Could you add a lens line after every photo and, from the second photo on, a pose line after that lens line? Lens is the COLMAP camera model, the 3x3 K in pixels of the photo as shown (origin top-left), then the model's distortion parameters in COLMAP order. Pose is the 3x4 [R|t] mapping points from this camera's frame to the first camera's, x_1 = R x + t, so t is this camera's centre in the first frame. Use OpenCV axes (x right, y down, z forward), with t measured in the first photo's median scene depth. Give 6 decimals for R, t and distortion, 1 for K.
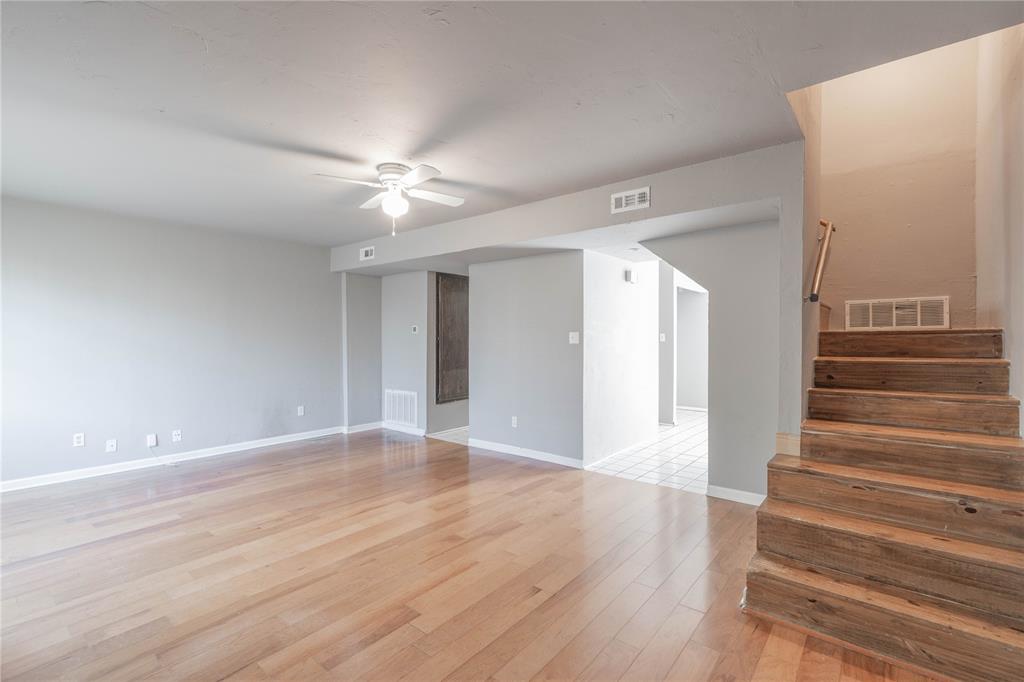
lens RADIAL K [[455.6, 0, 512.0], [0, 455.6, 341.0], [0, 0, 1]] dist [-0.003493, 0.000343]
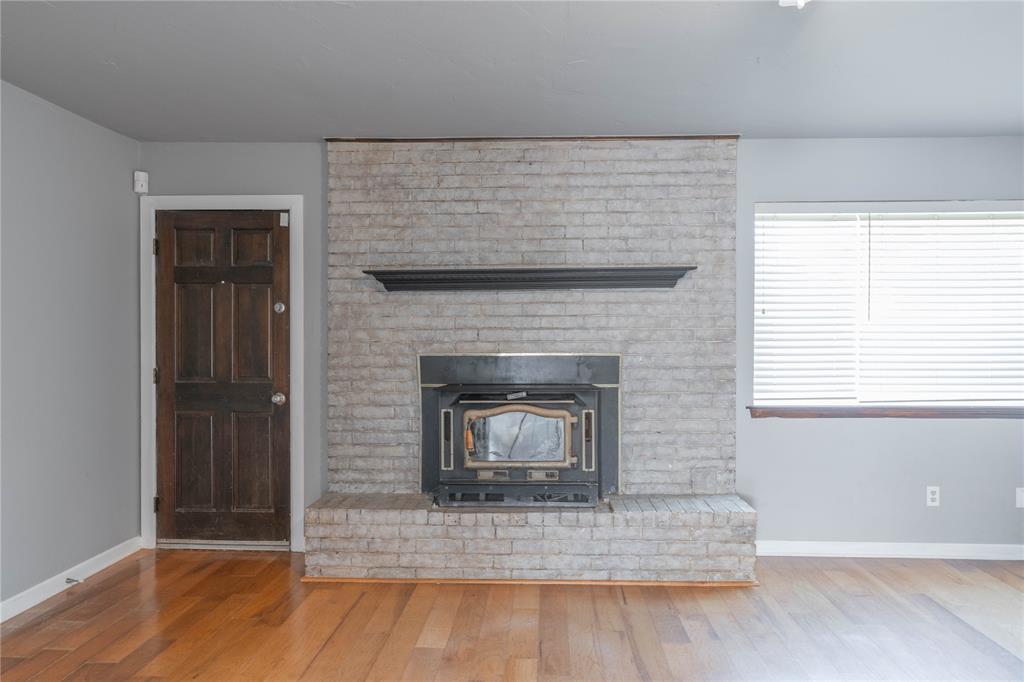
lens RADIAL K [[610.1, 0, 515.8], [0, 610.1, 334.9], [0, 0, 1]] dist [-0.000100, 0.001045]
pose [[-0.797344, 0.006758, -0.603488, 0.185708], [-0.005518, 0.999814, 0.018487, -0.025761], [0.603500, 0.018071, -0.797158, 1.270529]]
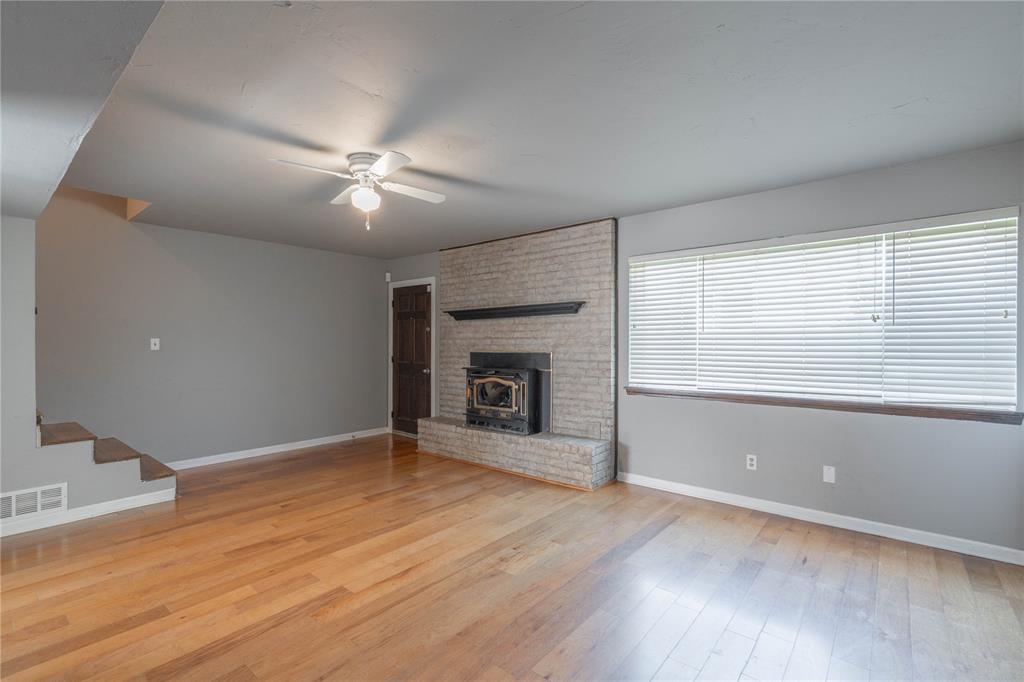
lens RADIAL K [[455.6, 0, 512.0], [0, 455.6, 341.0], [0, 0, 1]] dist [-0.003493, 0.000343]
pose [[-0.999975, 0.003080, 0.006350, -0.587194], [0.003146, 0.999941, 0.010434, -0.023168], [-0.006317, 0.010454, -0.999925, 2.023292]]
